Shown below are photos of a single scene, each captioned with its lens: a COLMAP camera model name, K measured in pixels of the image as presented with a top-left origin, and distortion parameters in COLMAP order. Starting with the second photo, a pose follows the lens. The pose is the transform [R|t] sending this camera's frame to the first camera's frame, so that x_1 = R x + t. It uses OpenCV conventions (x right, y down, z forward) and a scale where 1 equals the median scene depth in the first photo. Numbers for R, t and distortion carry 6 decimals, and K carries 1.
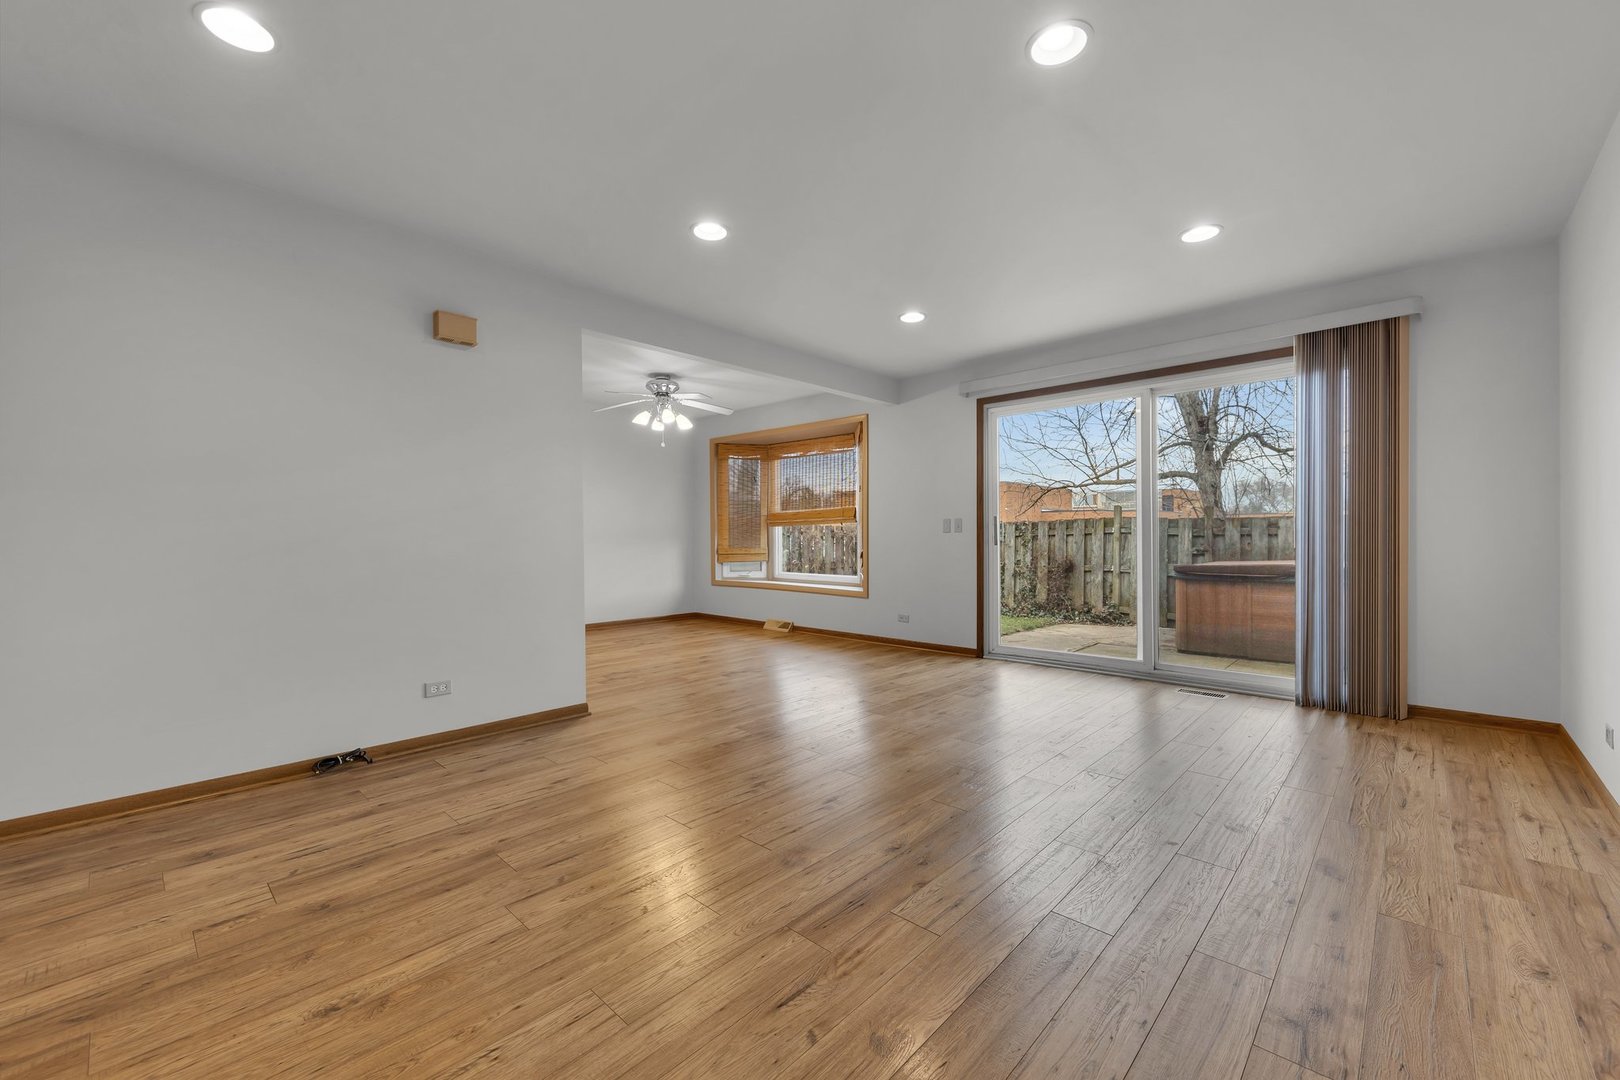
lens RADIAL K [[646.9, 0, 806.0], [0, 646.9, 536.0], [0, 0, 1]] dist [0.008417, -0.002617]
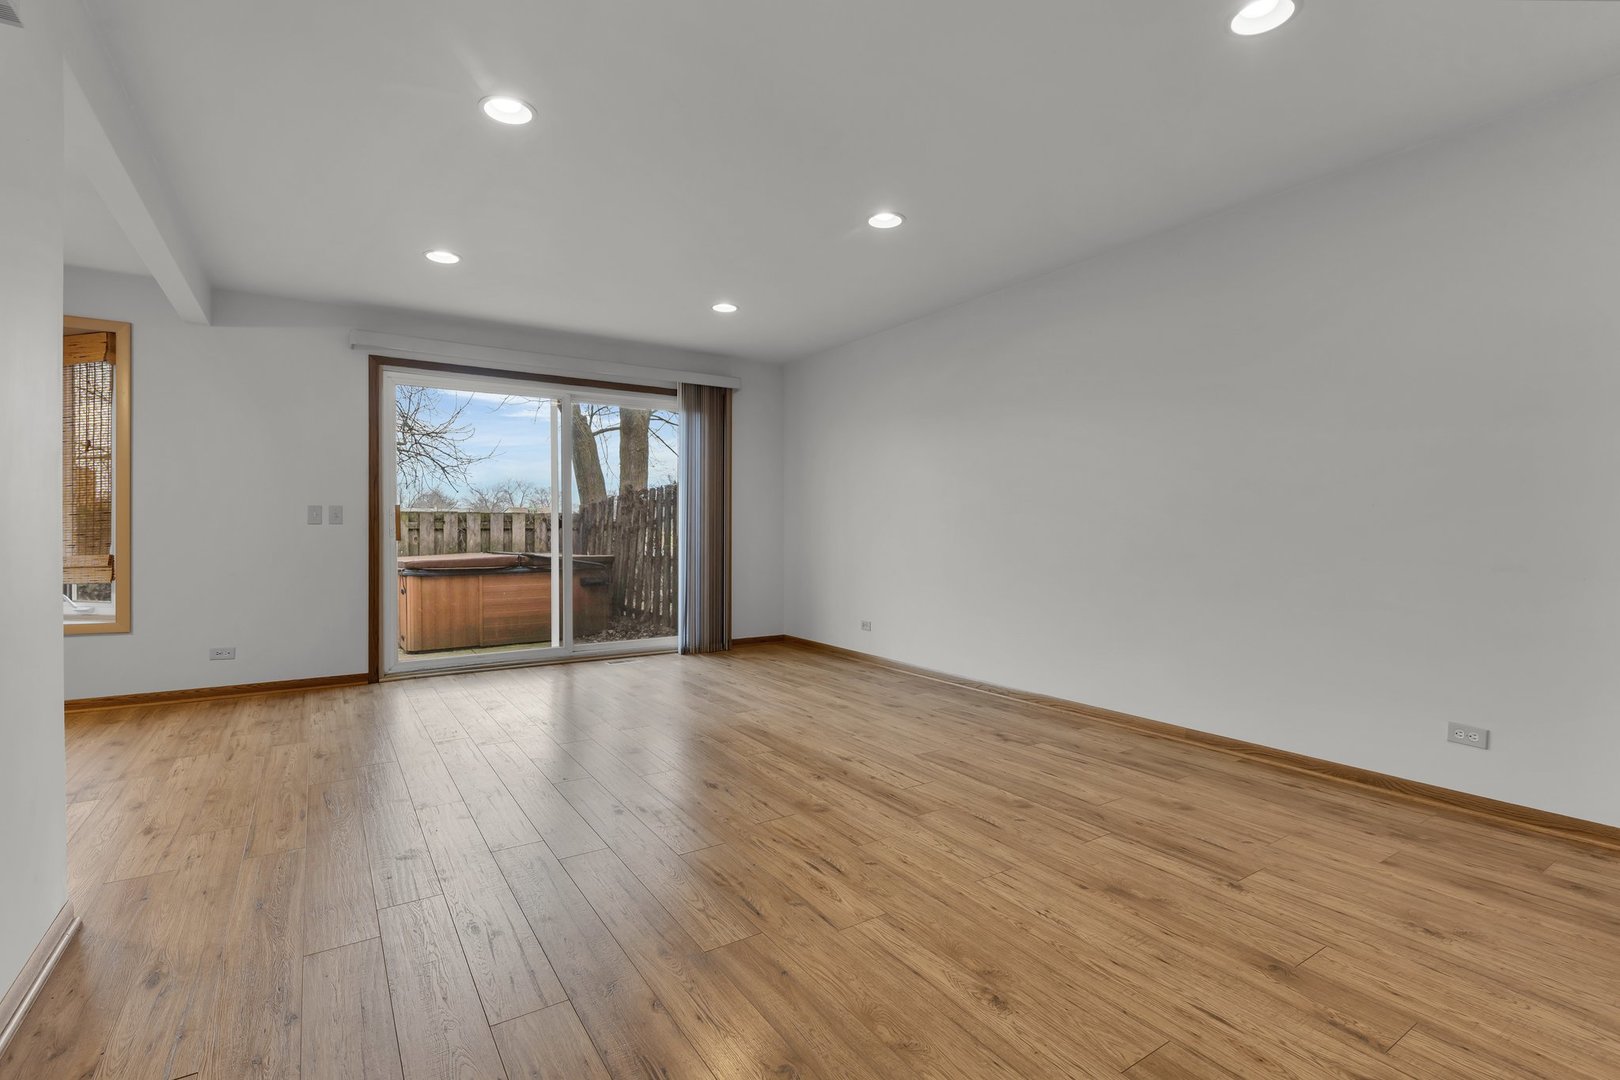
lens RADIAL K [[753.9, 0, 810.5], [0, 753.9, 526.1], [0, 0, 1]] dist [0.014055, -0.003947]
pose [[0.226412, 0.008983, 0.973990, -0.491457], [-0.002058, 0.999960, -0.008744, 0.003250], [-0.974030, -0.000025, 0.226421, 0.258454]]
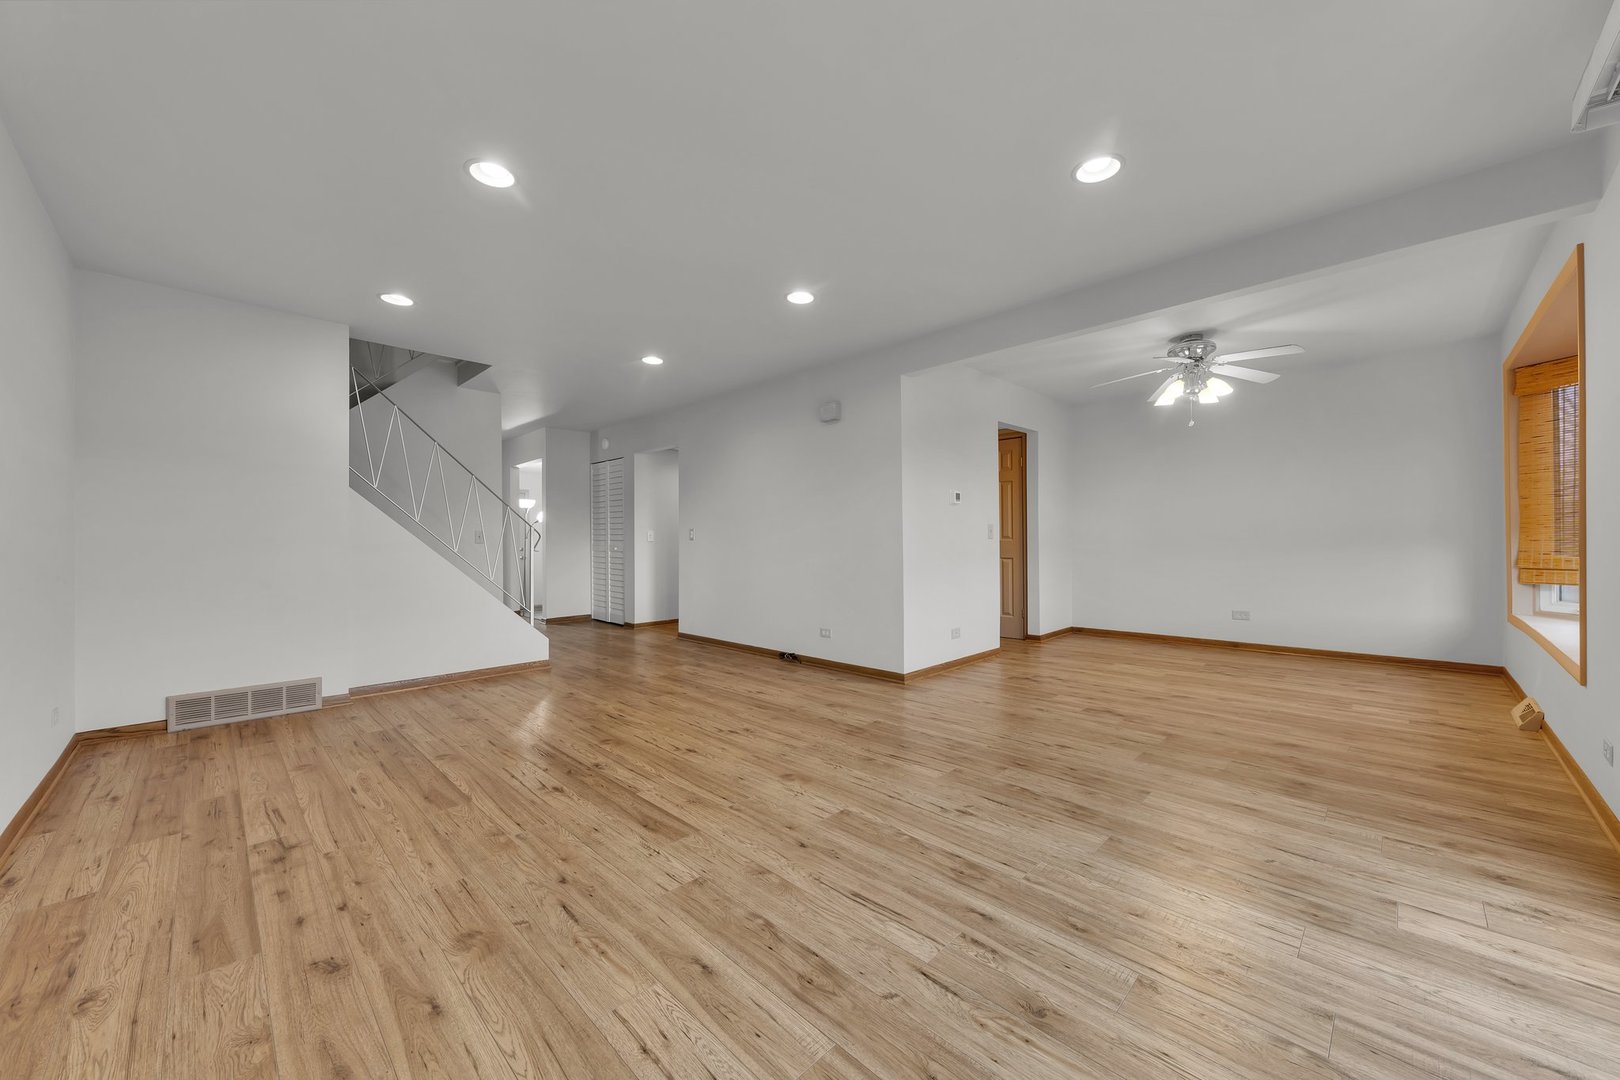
lens RADIAL K [[589.0, 0, 814.2], [0, 589.0, 540.9], [0, 0, 1]] dist [0.006659, -0.003108]
pose [[-0.014383, 0.006751, -0.999874, 0.534641], [0.008080, 0.999945, 0.006635, -0.004959], [0.999864, -0.007983, -0.014437, 0.565678]]
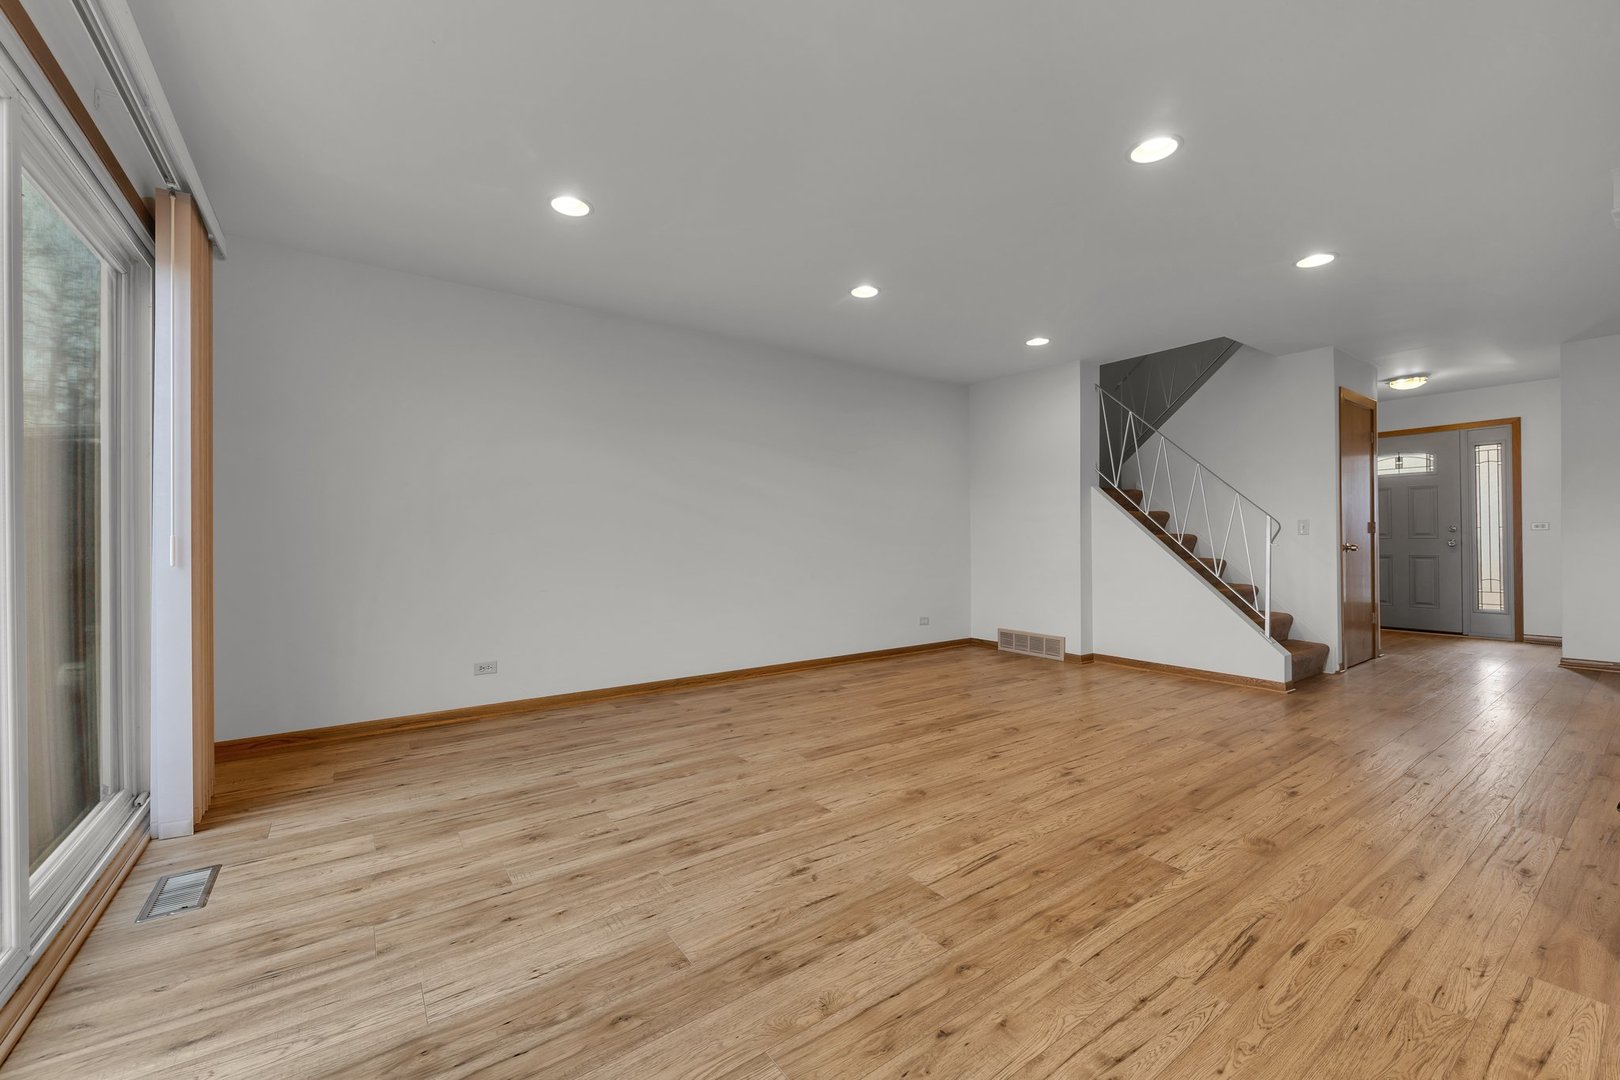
lens RADIAL K [[646.9, 0, 814.5], [0, 646.9, 537.0], [0, 0, 1]] dist [0.008417, -0.002617]
pose [[-0.984125, 0.009227, 0.177239, 0.066639], [0.009157, 0.999957, -0.001213, -0.001291], [-0.177243, 0.000429, -0.984167, 1.005687]]
